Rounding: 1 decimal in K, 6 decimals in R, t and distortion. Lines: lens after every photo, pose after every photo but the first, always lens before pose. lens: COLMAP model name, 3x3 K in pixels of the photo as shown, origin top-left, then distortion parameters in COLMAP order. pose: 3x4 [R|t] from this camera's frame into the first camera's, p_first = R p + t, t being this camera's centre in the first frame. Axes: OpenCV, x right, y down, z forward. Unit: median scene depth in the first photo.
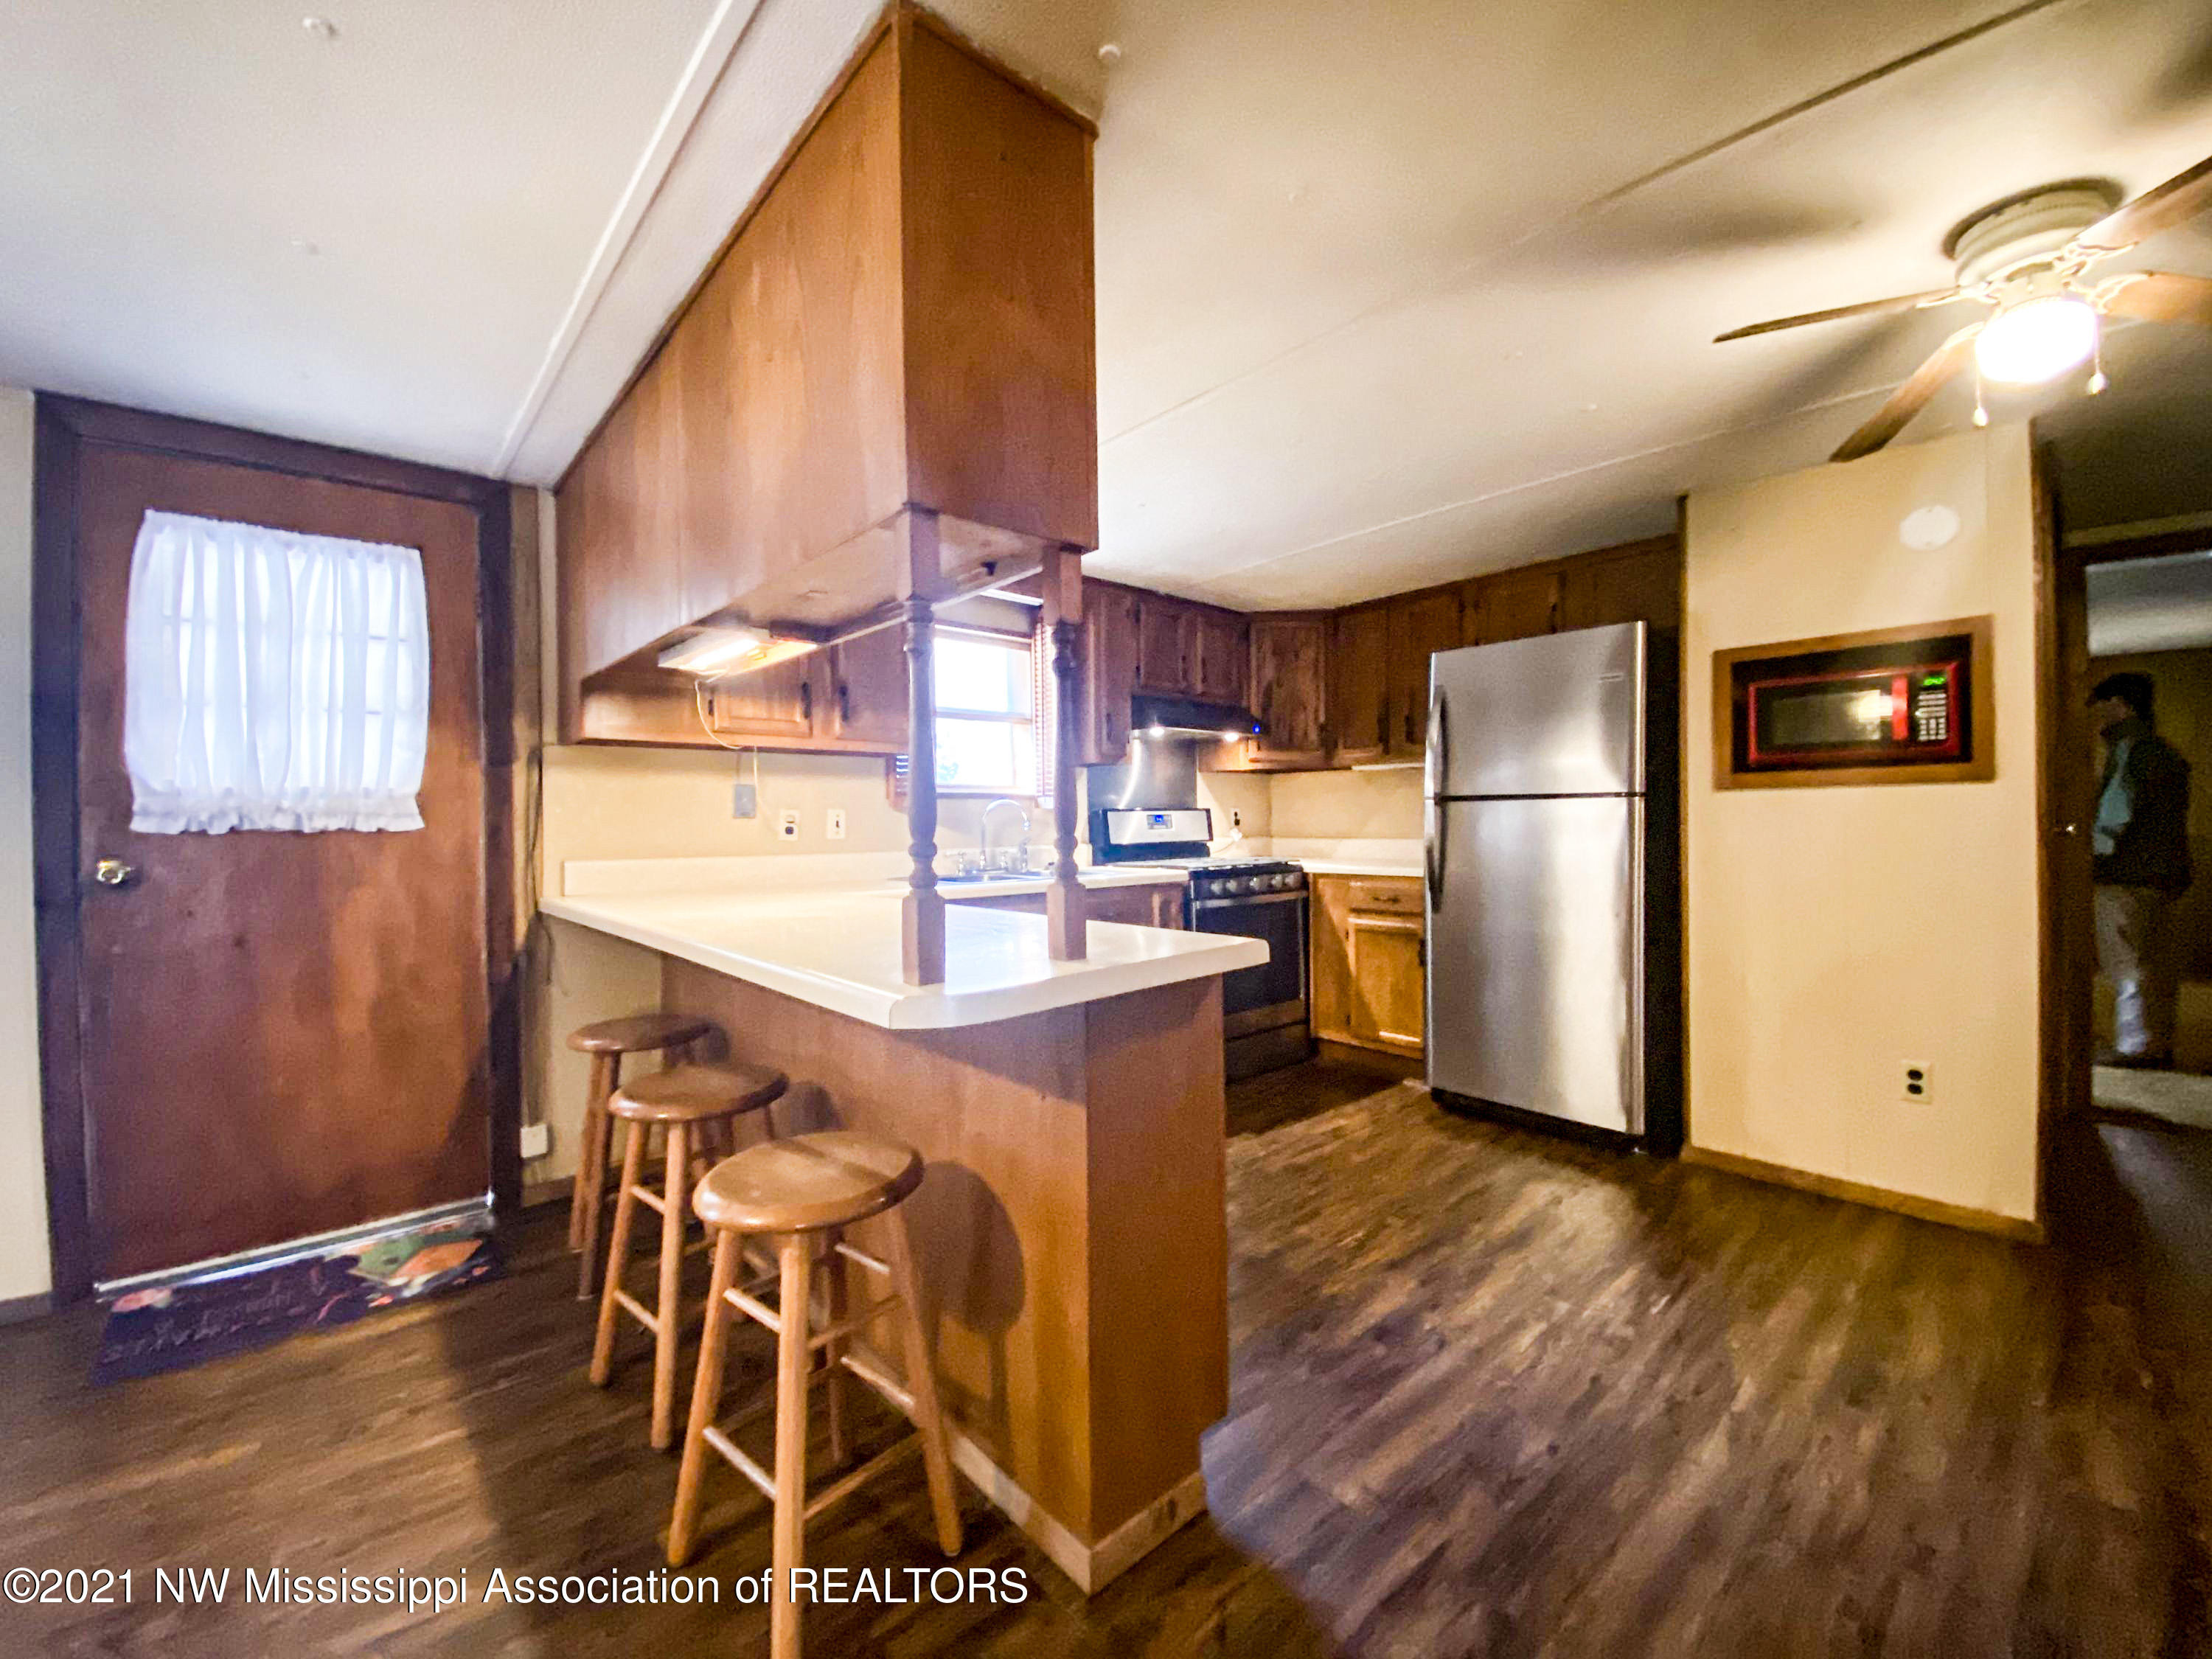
lens RADIAL K [[902.3, 0, 1113.3], [0, 902.3, 826.4], [0, 0, 1]] dist [0.018555, -0.014903]
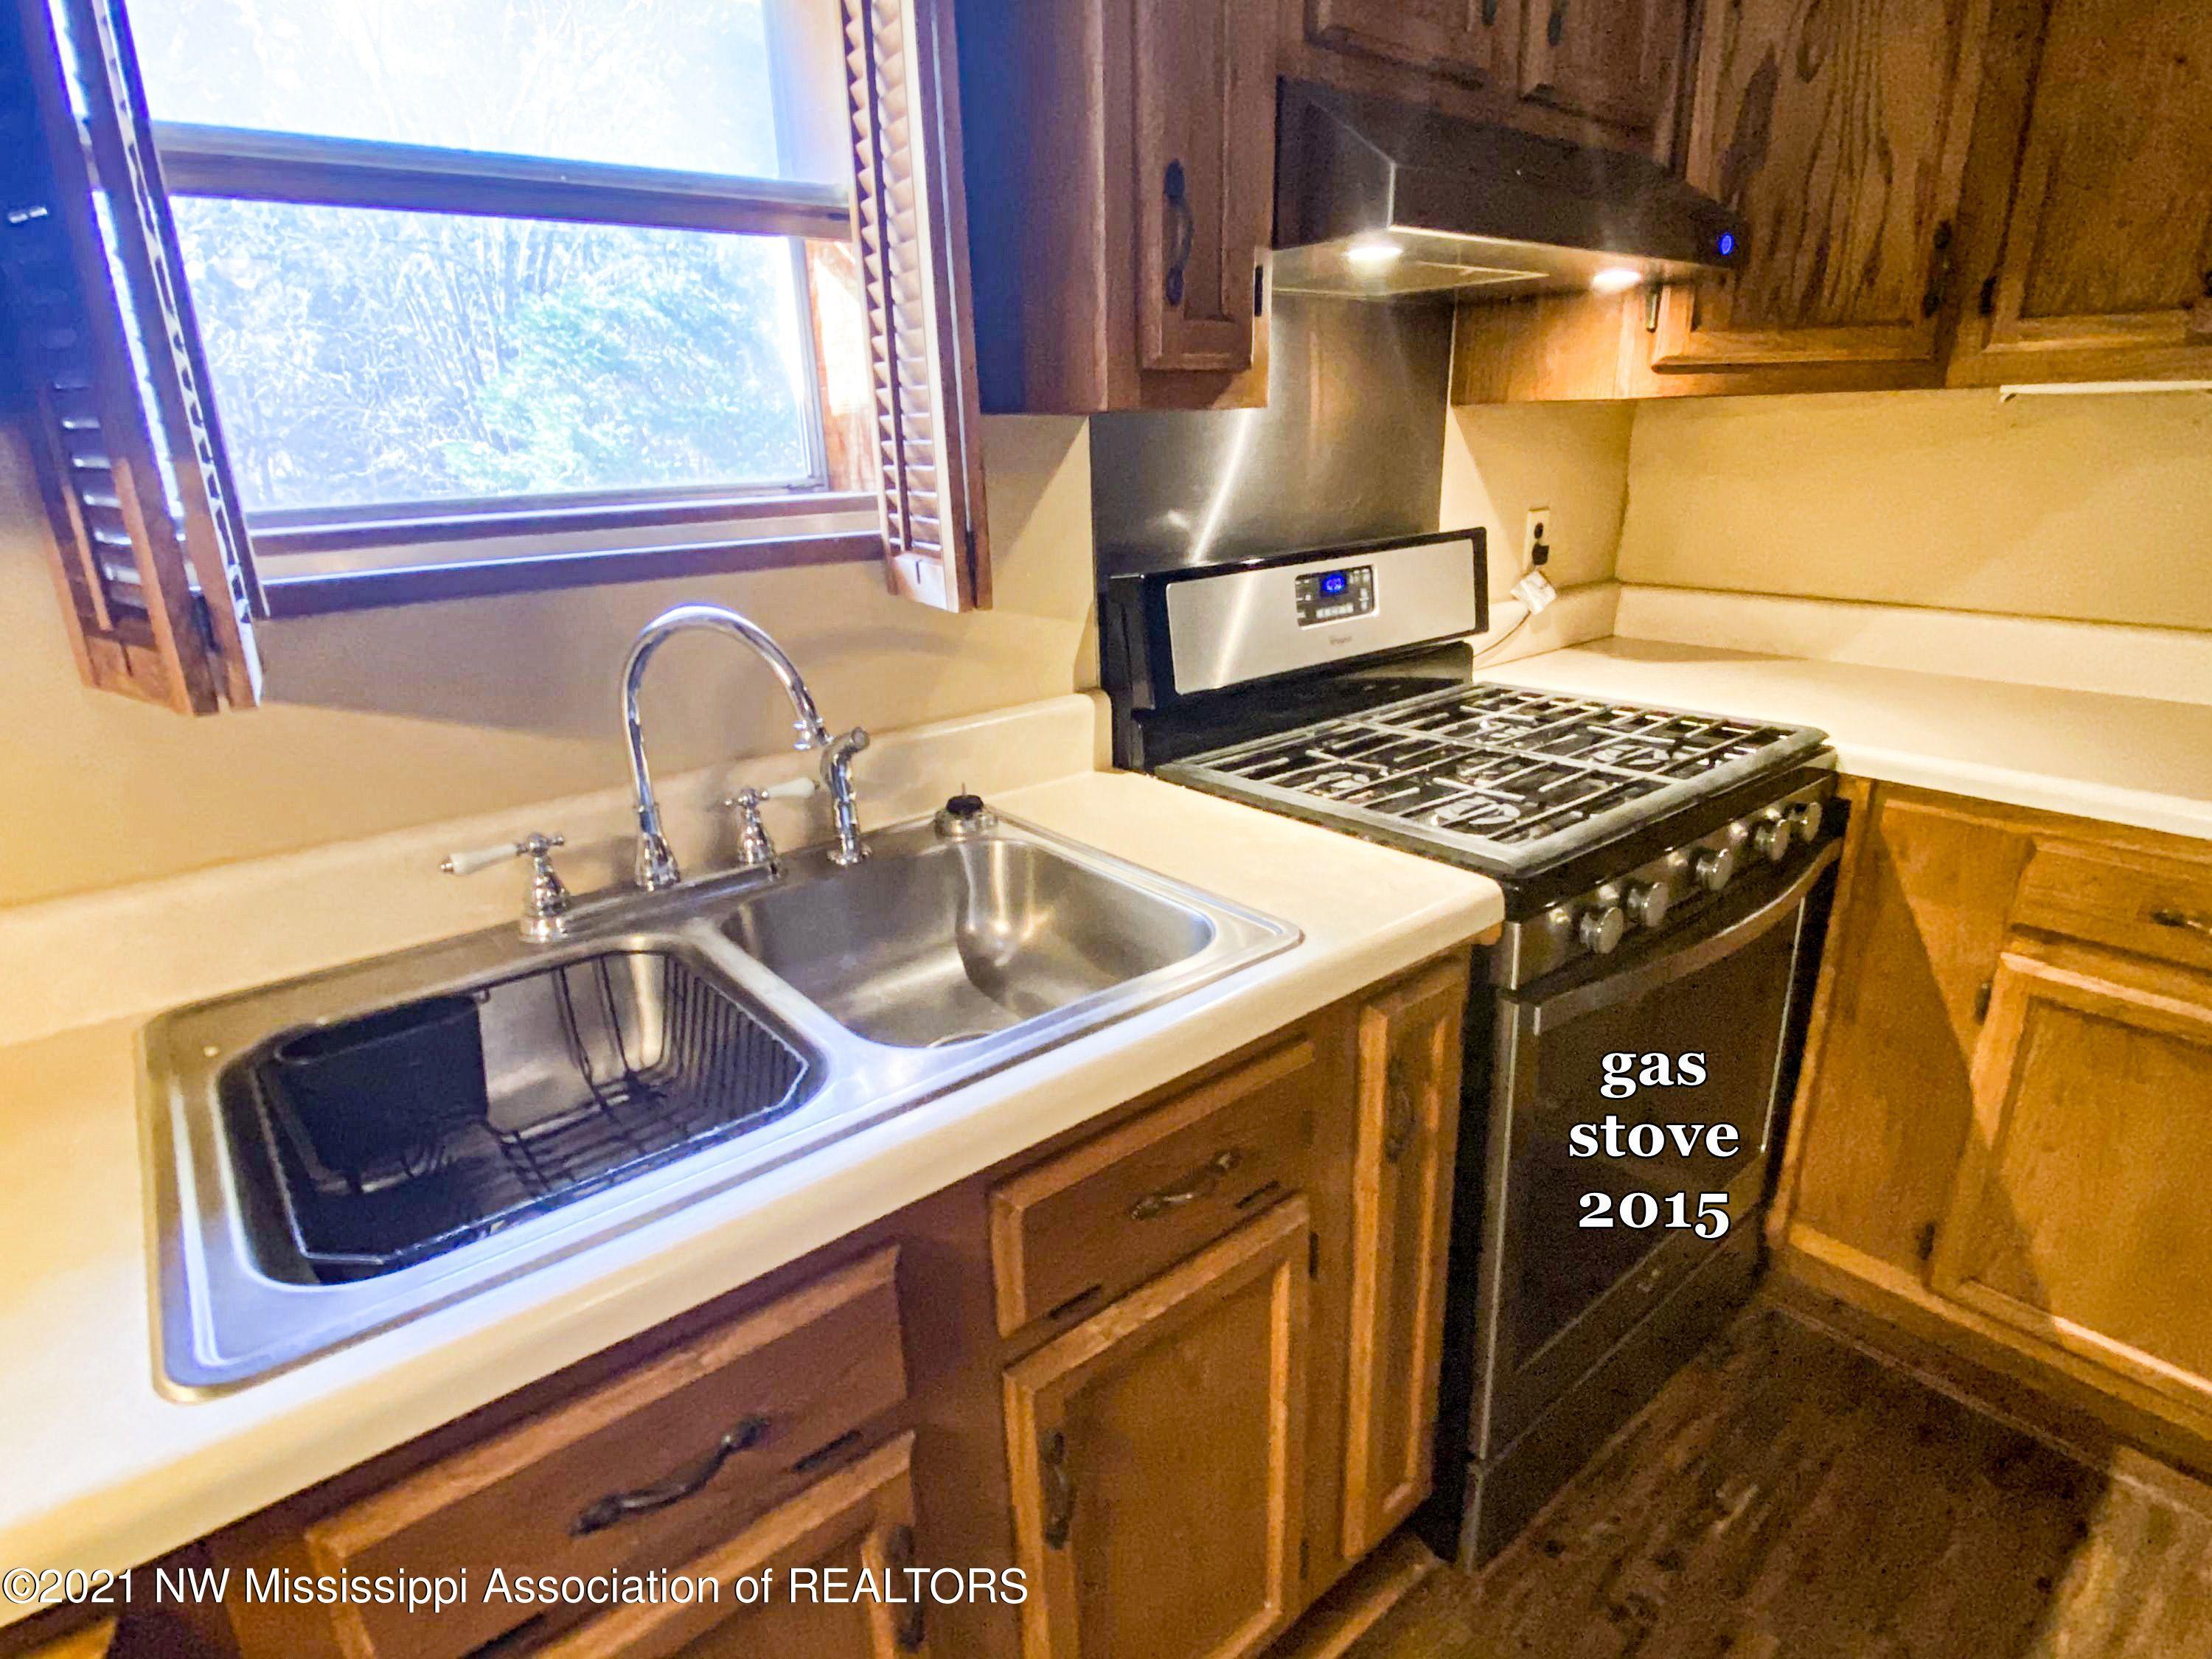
lens RADIAL K [[1171.1, 0, 1097.8], [0, 1171.1, 825.5], [0, 0, 1]] dist [0.022118, -0.017599]
pose [[0.998494, 0.000220, -0.054860, -0.009542], [0.016986, 0.949609, 0.312975, -0.083168], [0.052165, -0.313435, 0.948176, 0.892600]]
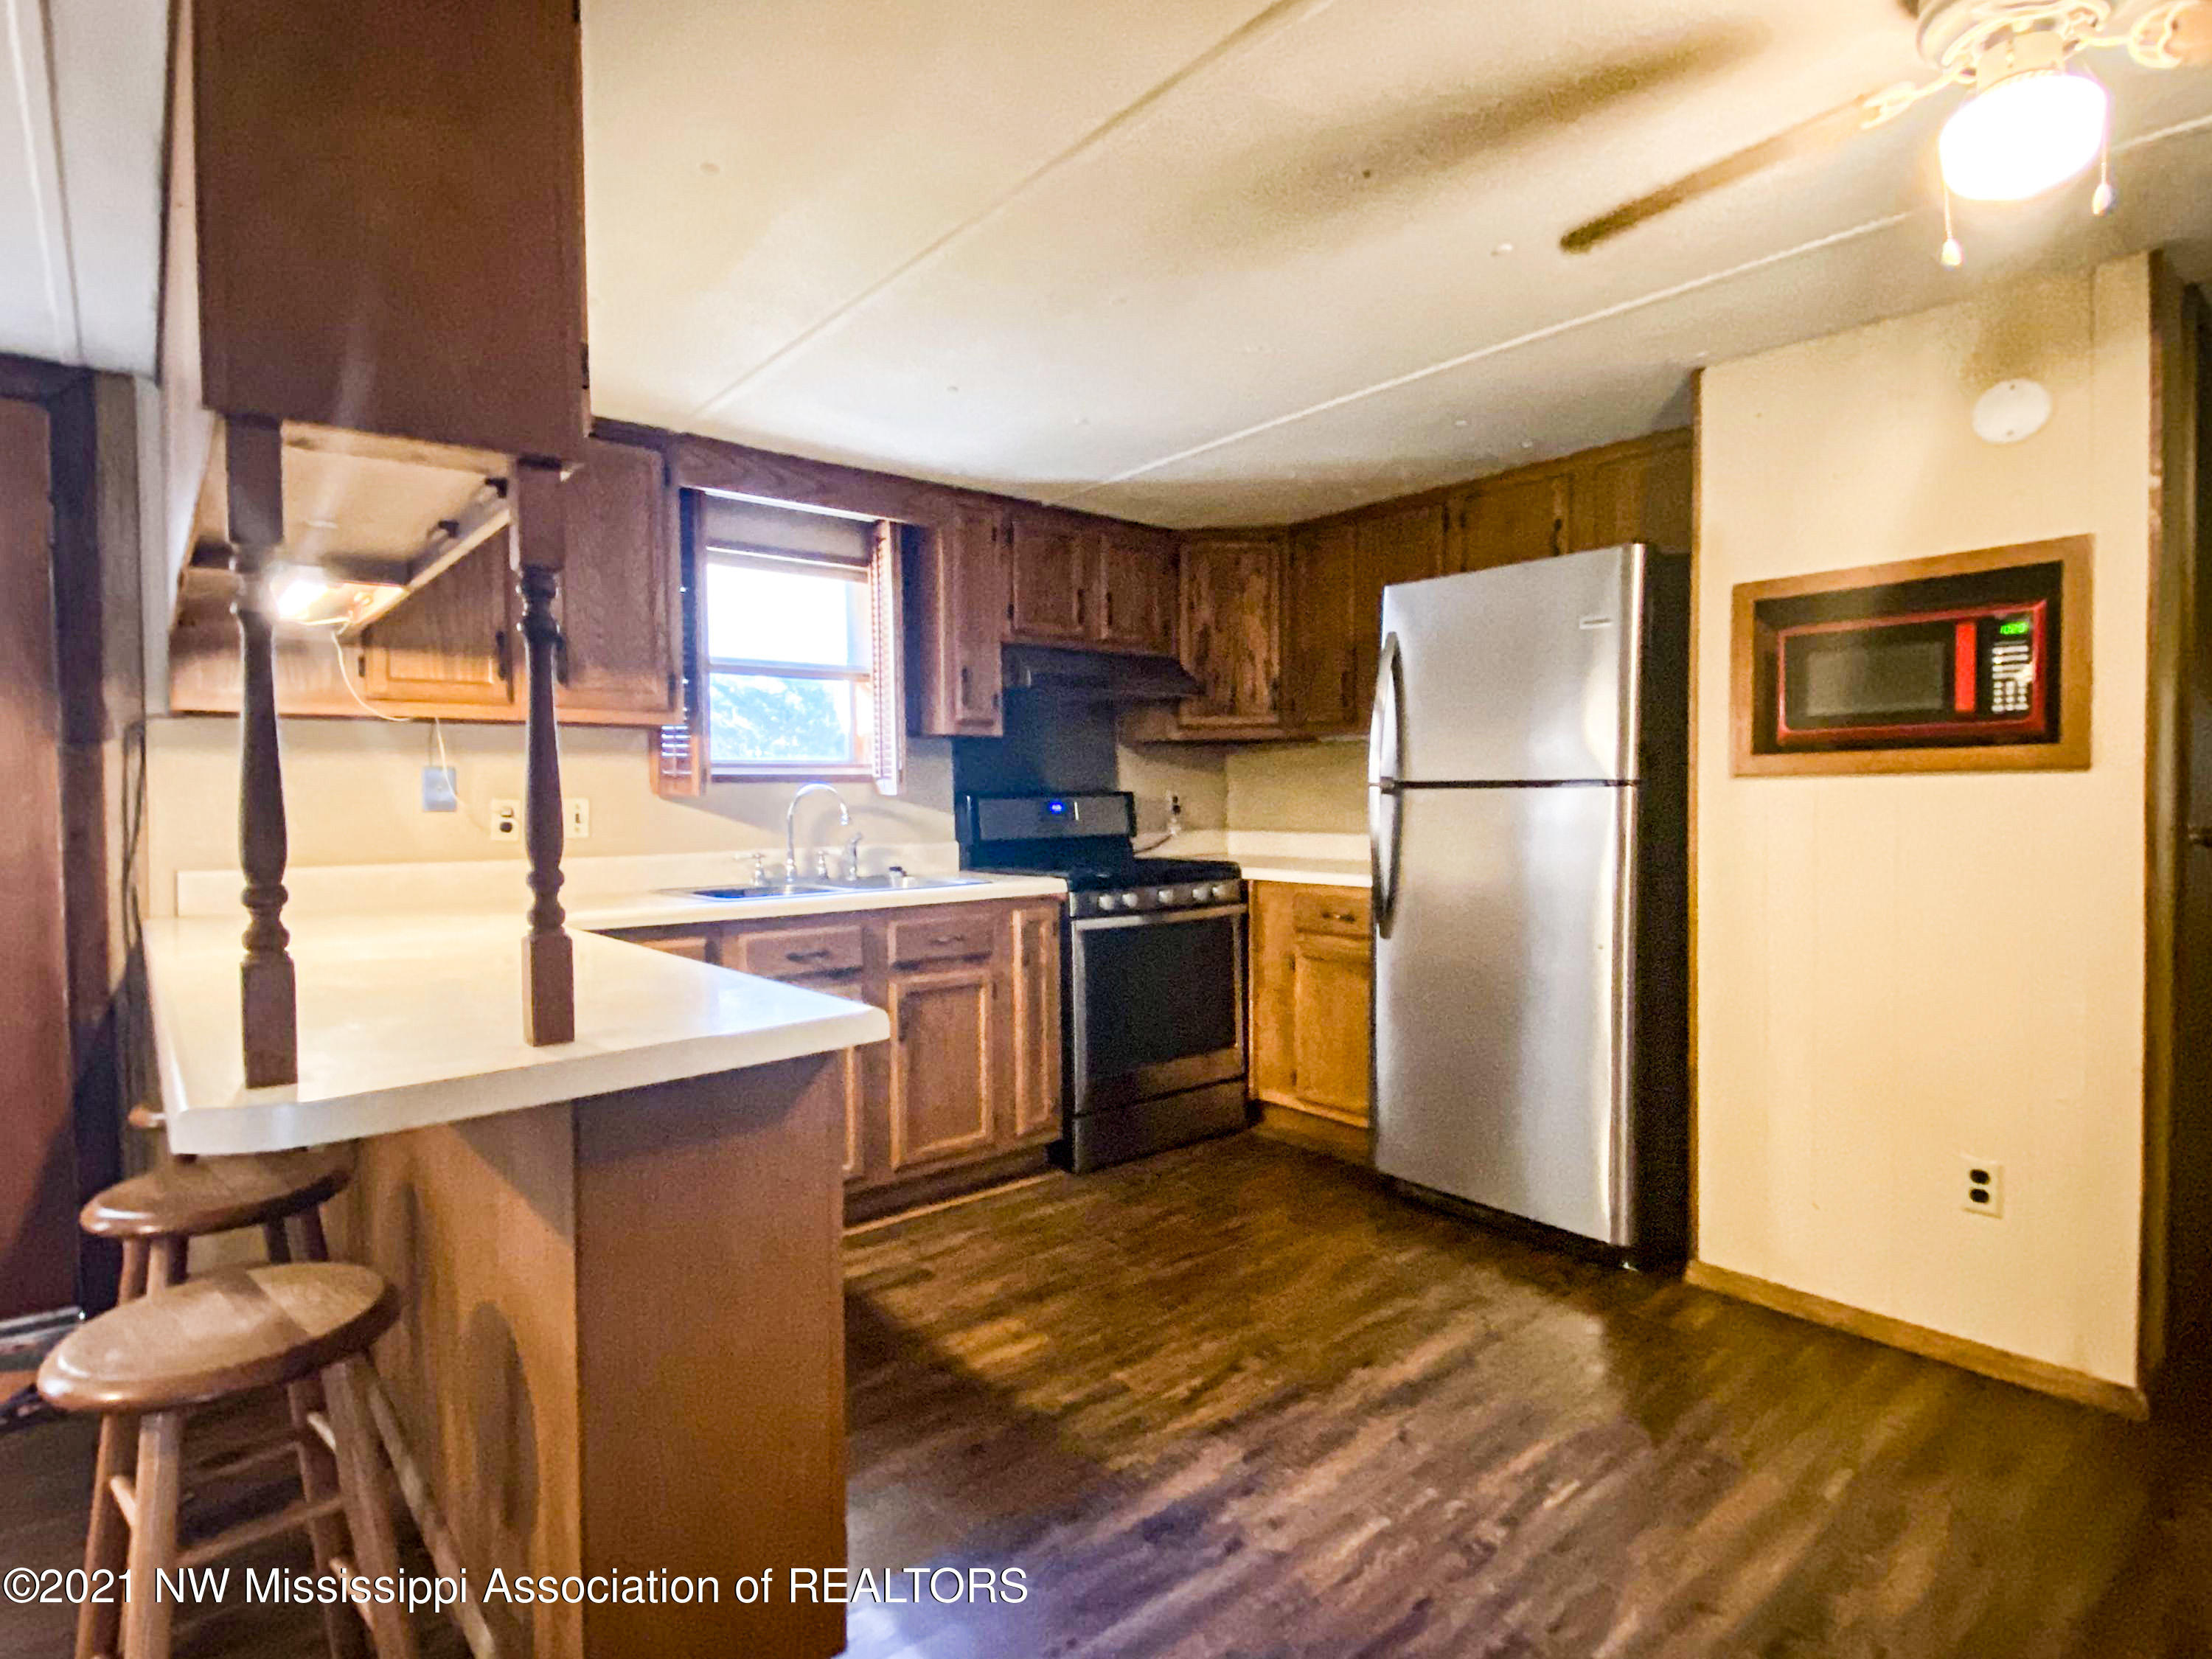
lens RADIAL K [[1171.1, 0, 1113.5], [0, 1171.1, 828.8], [0, 0, 1]] dist [0.022118, -0.017599]
pose [[0.999360, 0.002725, -0.035658, 0.199892], [-0.001877, 0.999716, 0.023777, -0.020169], [0.035713, -0.023695, 0.999081, 0.040914]]
